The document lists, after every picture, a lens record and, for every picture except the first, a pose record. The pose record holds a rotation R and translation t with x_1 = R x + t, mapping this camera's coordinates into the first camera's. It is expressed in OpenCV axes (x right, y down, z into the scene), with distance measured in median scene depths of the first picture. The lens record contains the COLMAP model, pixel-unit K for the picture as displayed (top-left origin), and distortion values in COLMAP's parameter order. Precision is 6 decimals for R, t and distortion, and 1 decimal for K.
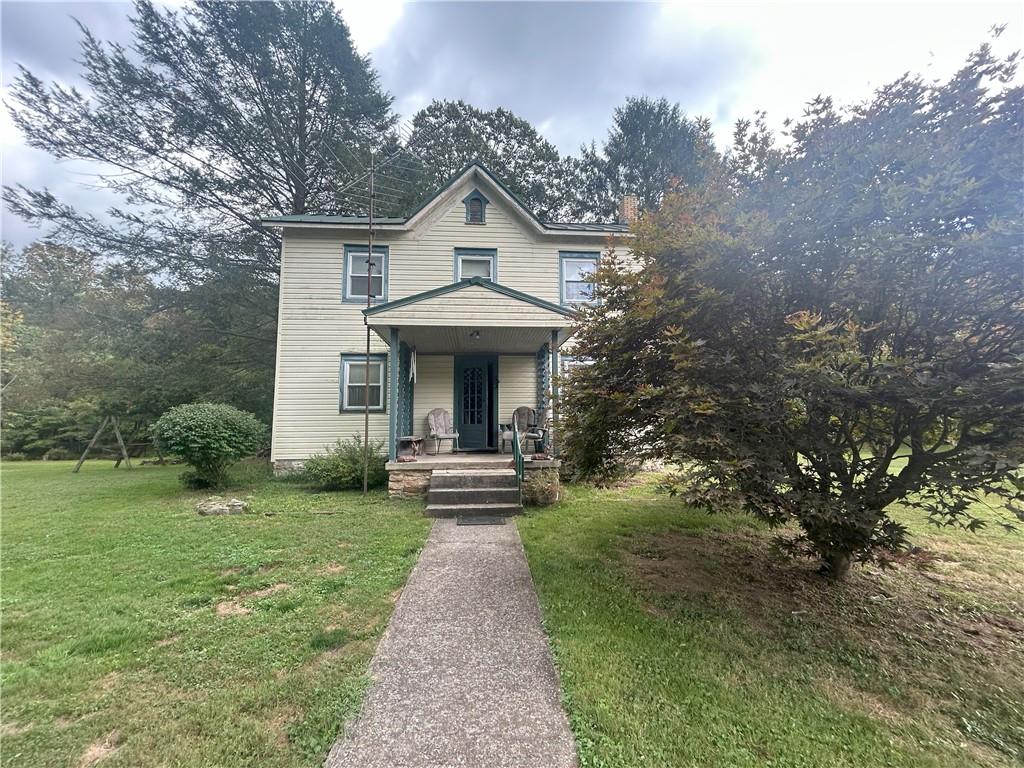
lens RADIAL K [[412.9, 0, 507.0], [0, 412.9, 382.0], [0, 0, 1]] dist [-0.002669, 0.001062]
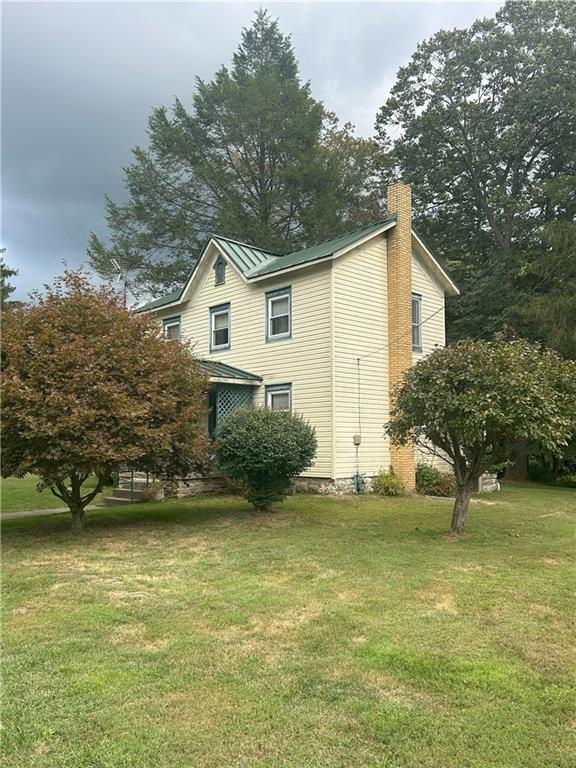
lens RADIAL K [[627.2, 0, 289.5], [0, 627.2, 383.1], [0, 0, 1]] dist [-0.013712, -0.003253]
pose [[0.627280, -0.069555, -0.775681, 1.551740], [0.084515, 0.996201, -0.020983, -0.035076], [0.774194, -0.052394, 0.630776, -0.033678]]
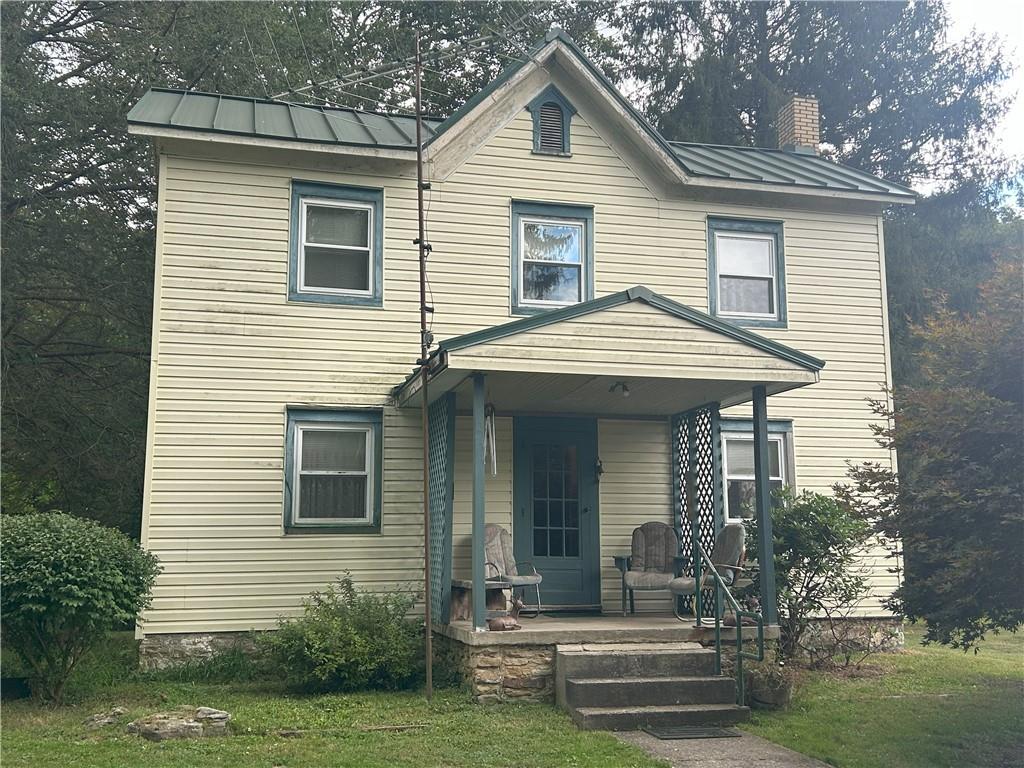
lens RADIAL K [[1045.4, 0, 513.1], [0, 1045.4, 386.8], [0, 0, 1]] dist [0.075935, 0.000000]
pose [[0.985746, 0.030949, 0.165367, -0.339755], [-0.021811, 0.998148, -0.056795, -0.029026], [-0.166819, 0.052378, 0.984595, -0.244675]]
